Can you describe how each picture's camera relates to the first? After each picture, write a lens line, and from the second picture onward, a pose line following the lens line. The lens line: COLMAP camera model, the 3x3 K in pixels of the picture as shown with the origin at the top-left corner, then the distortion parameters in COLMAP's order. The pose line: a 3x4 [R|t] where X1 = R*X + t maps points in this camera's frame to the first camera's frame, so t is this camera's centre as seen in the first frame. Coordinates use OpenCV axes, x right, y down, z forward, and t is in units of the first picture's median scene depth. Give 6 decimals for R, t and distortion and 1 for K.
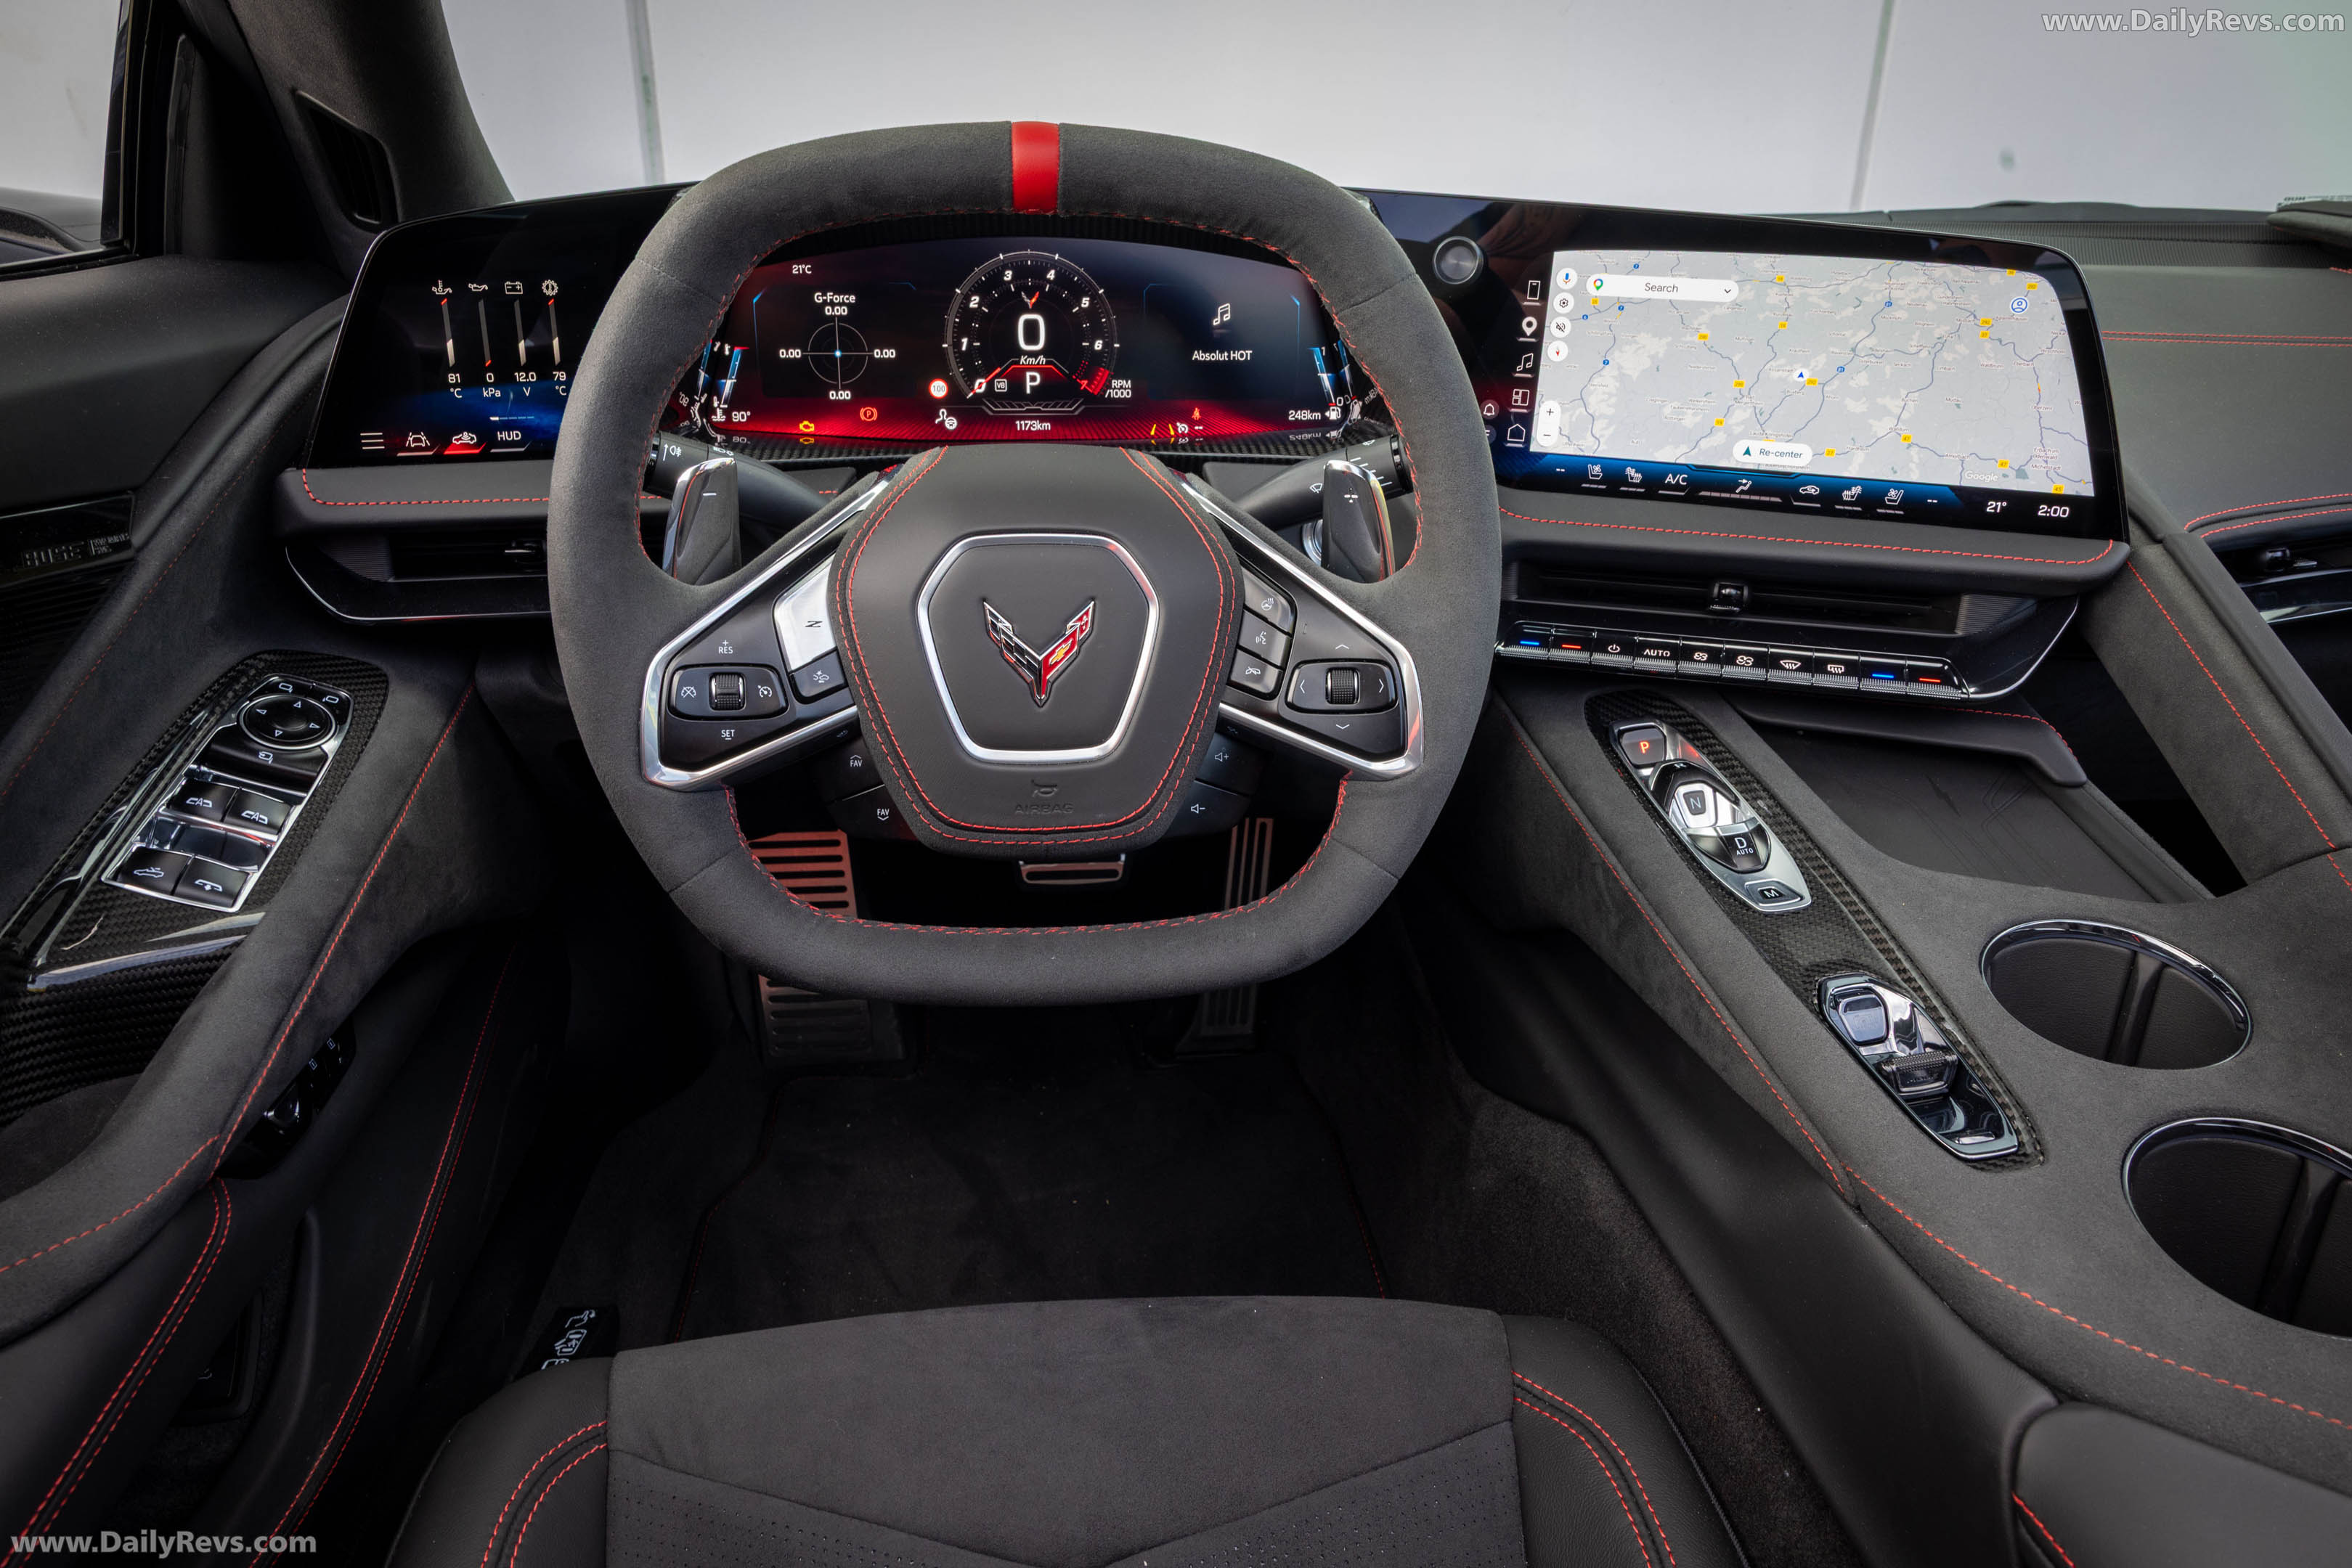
lens RADIAL K [[1559.3, 0, 1160.4], [0, 1559.3, 776.5], [0, 0, 1]] dist [0.001577, 0.007293]
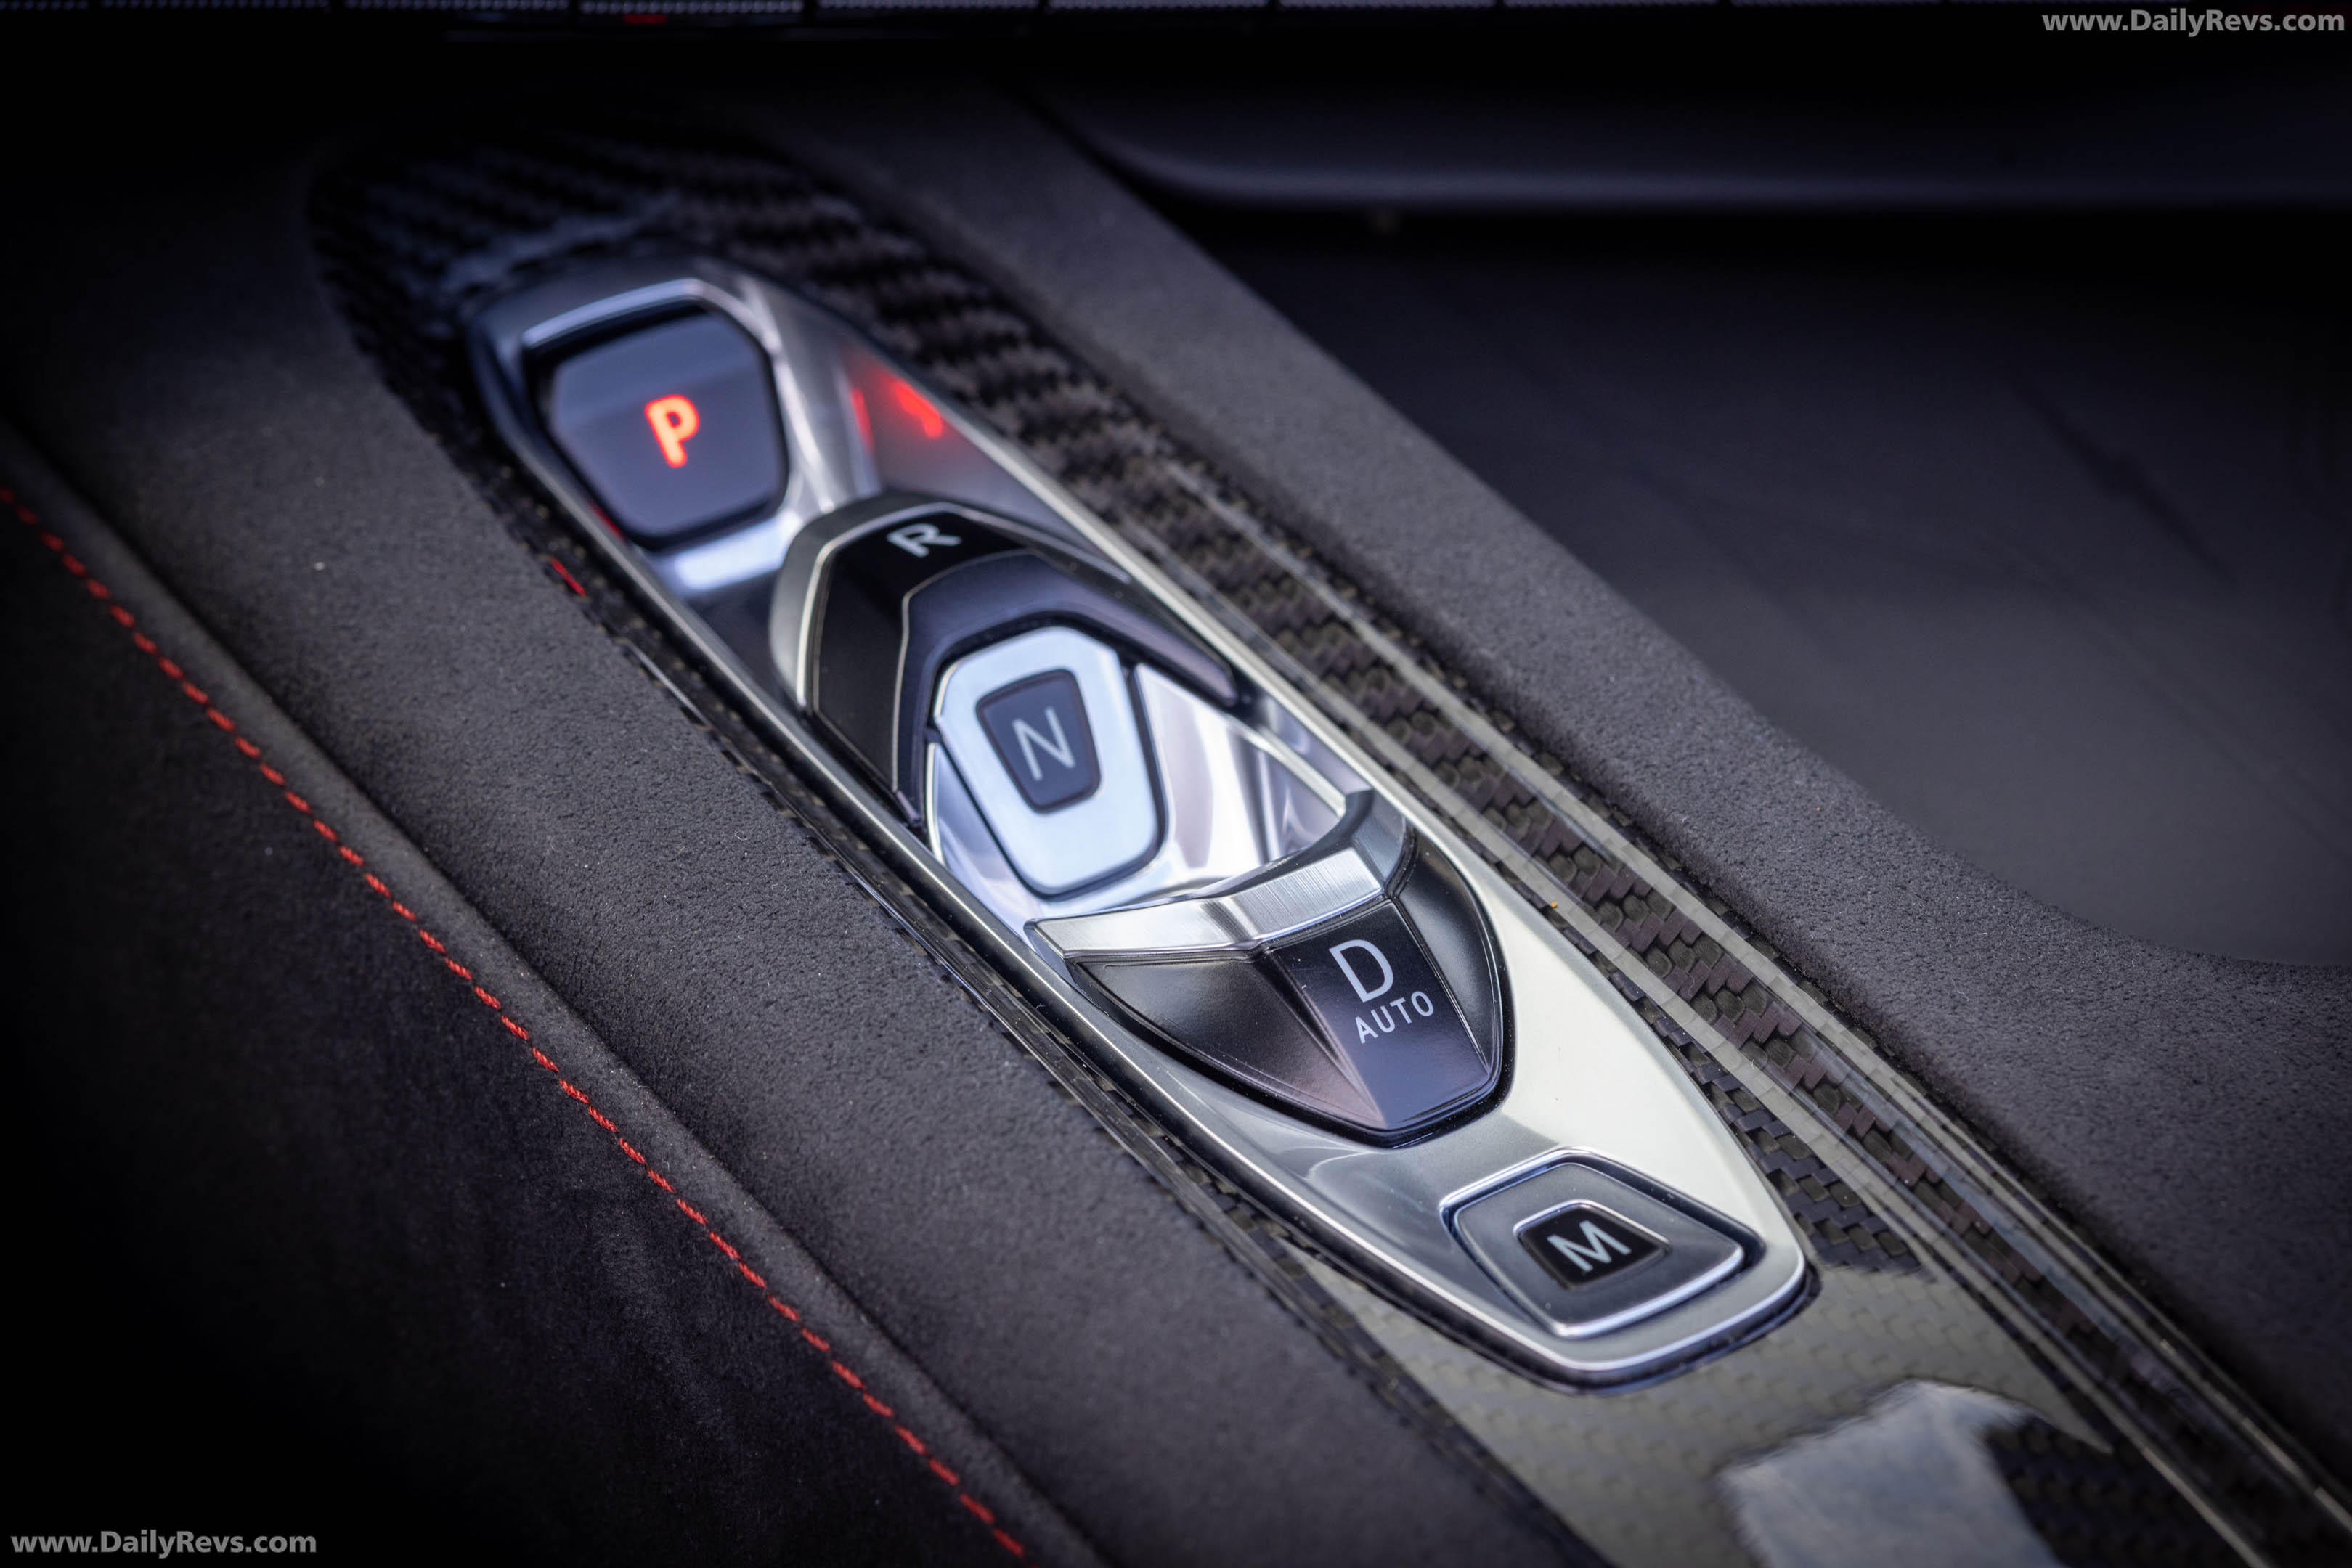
lens RADIAL K [[6621.6, 0, 1176.0], [0, 6621.6, 784.0], [0, 0, 1]] dist [0.051239, 0.252288]
pose [[0.882326, -0.167881, 0.439678, 0.018724], [0.124322, 0.984171, 0.126300, -0.072303], [-0.453922, -0.056776, 0.889231, 0.307466]]
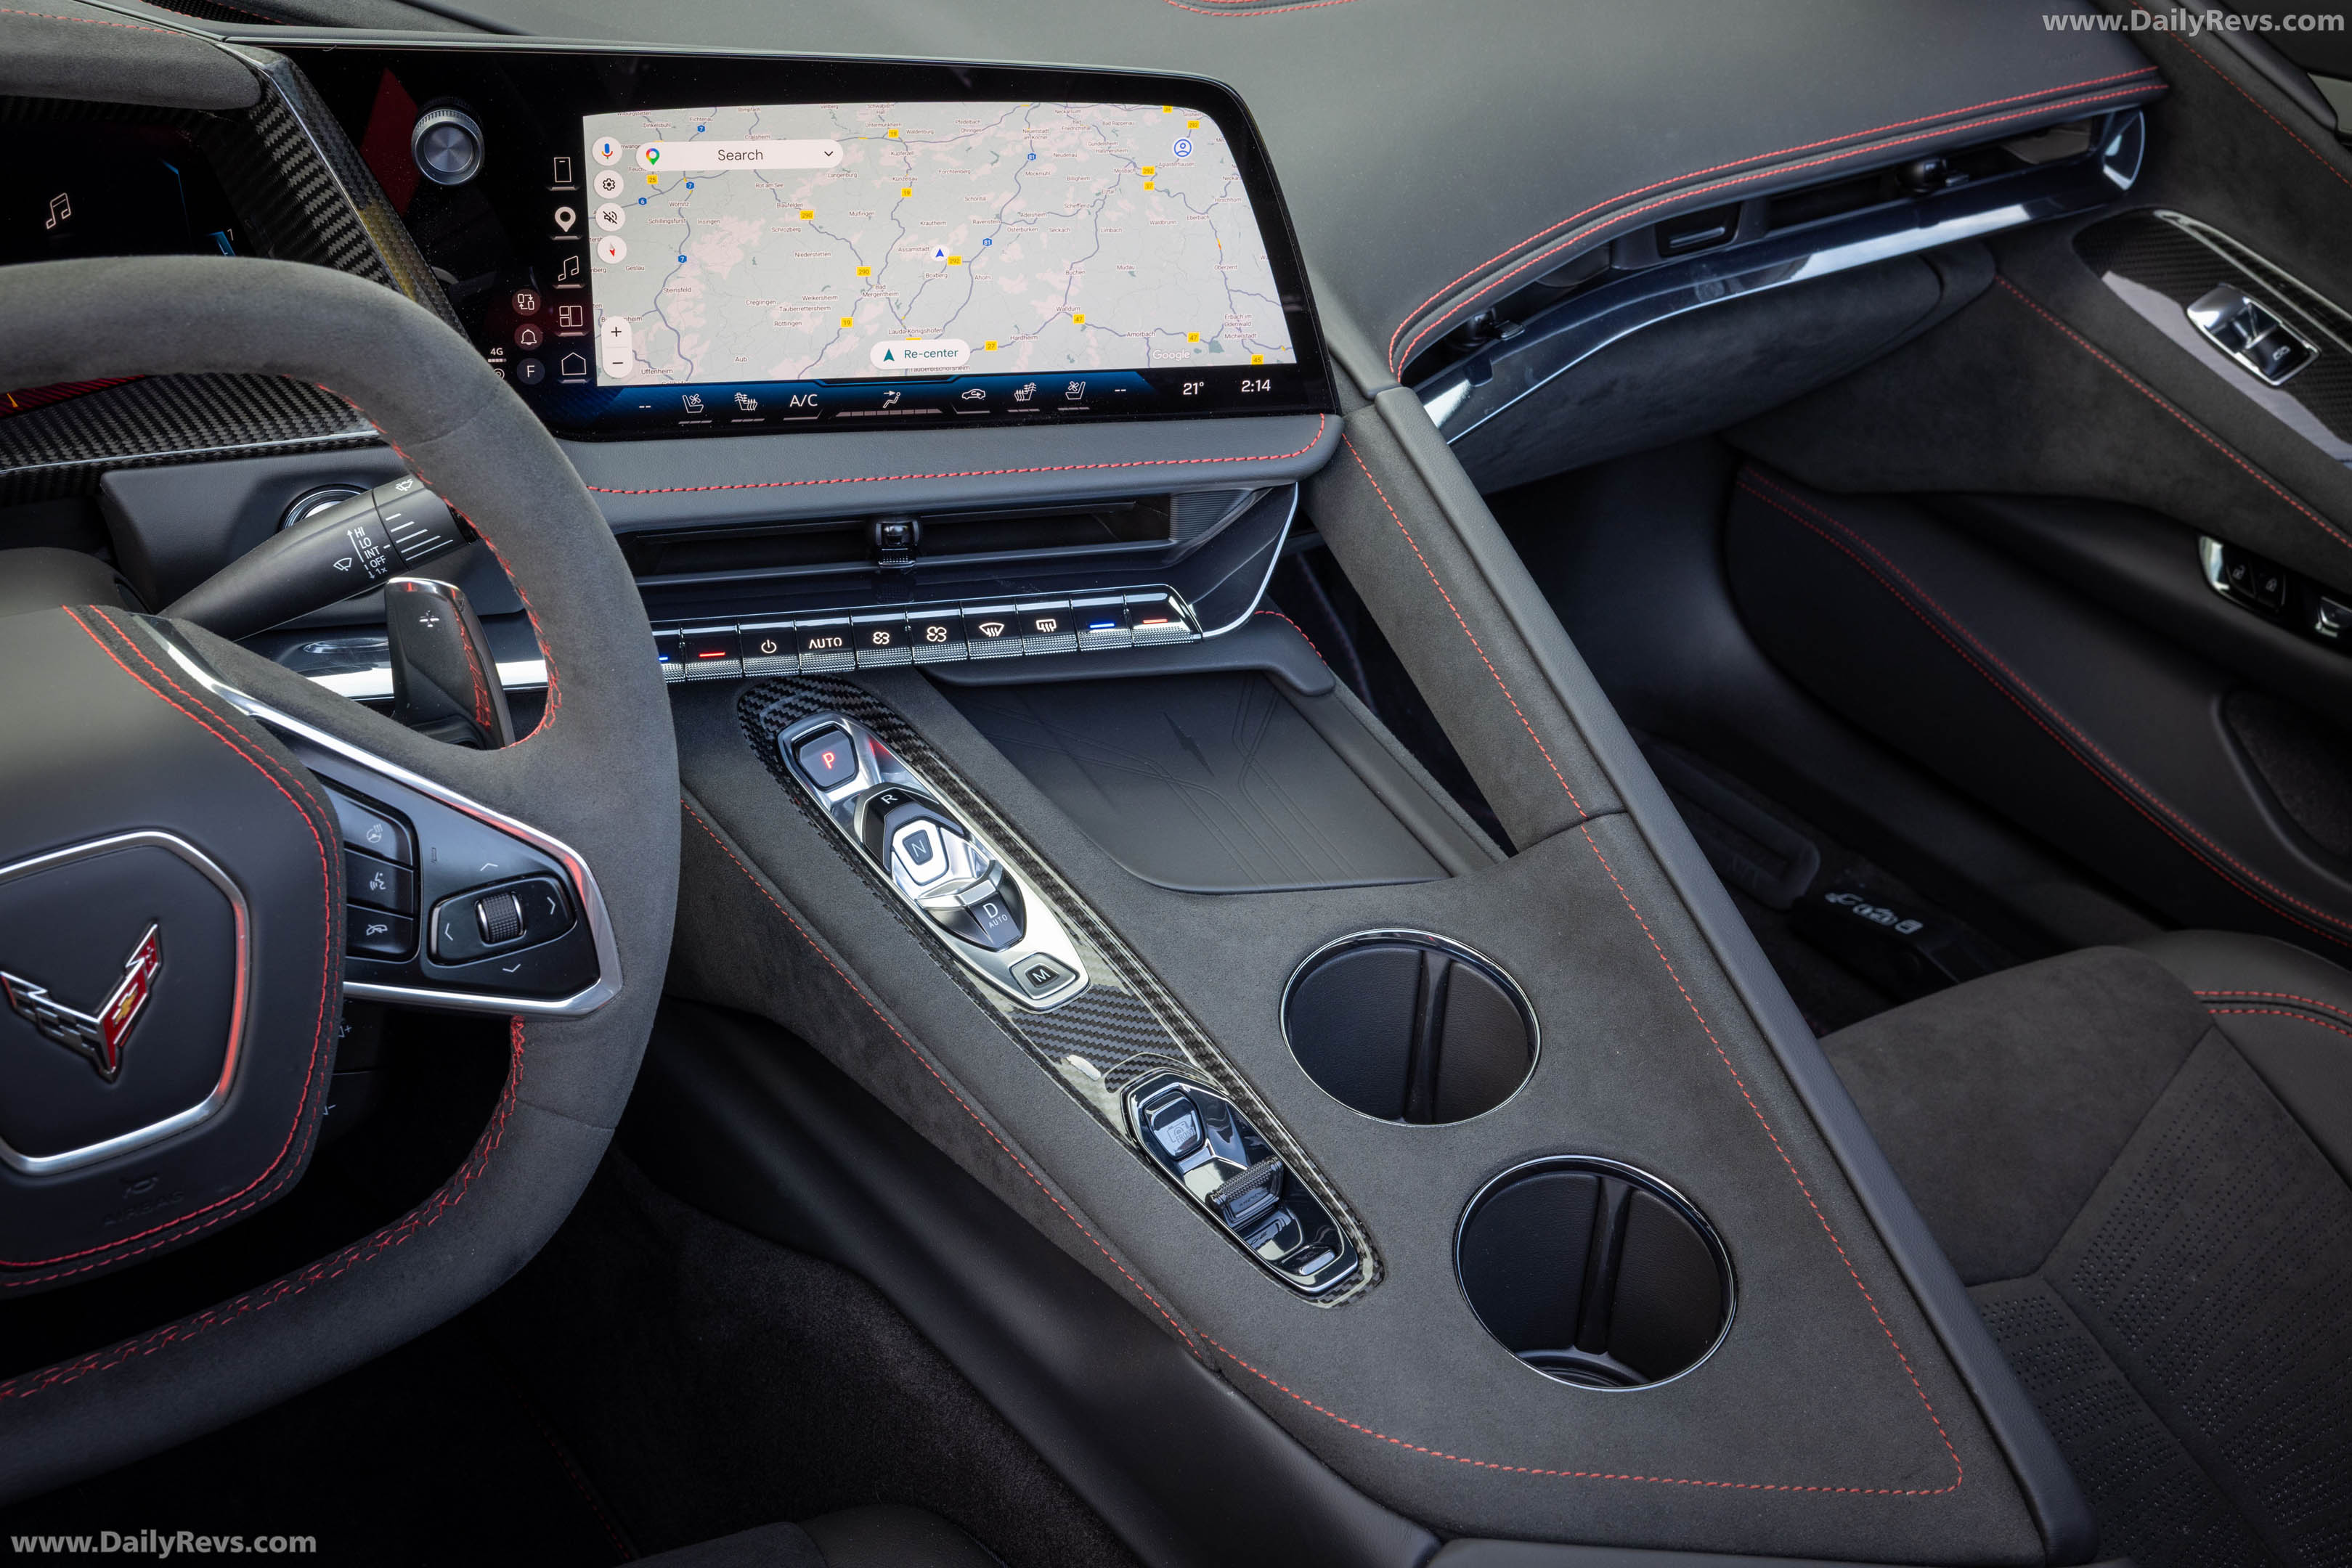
lens RADIAL K [[2871.2, 0, 1175.3], [0, 2871.2, 767.5], [0, 0, 1]] dist [-0.004713, 0.042643]
pose [[0.859185, -0.252356, 0.445105, -0.166516], [0.154455, 0.957249, 0.244576, -0.343494], [-0.487796, -0.141387, 0.861432, -0.272657]]
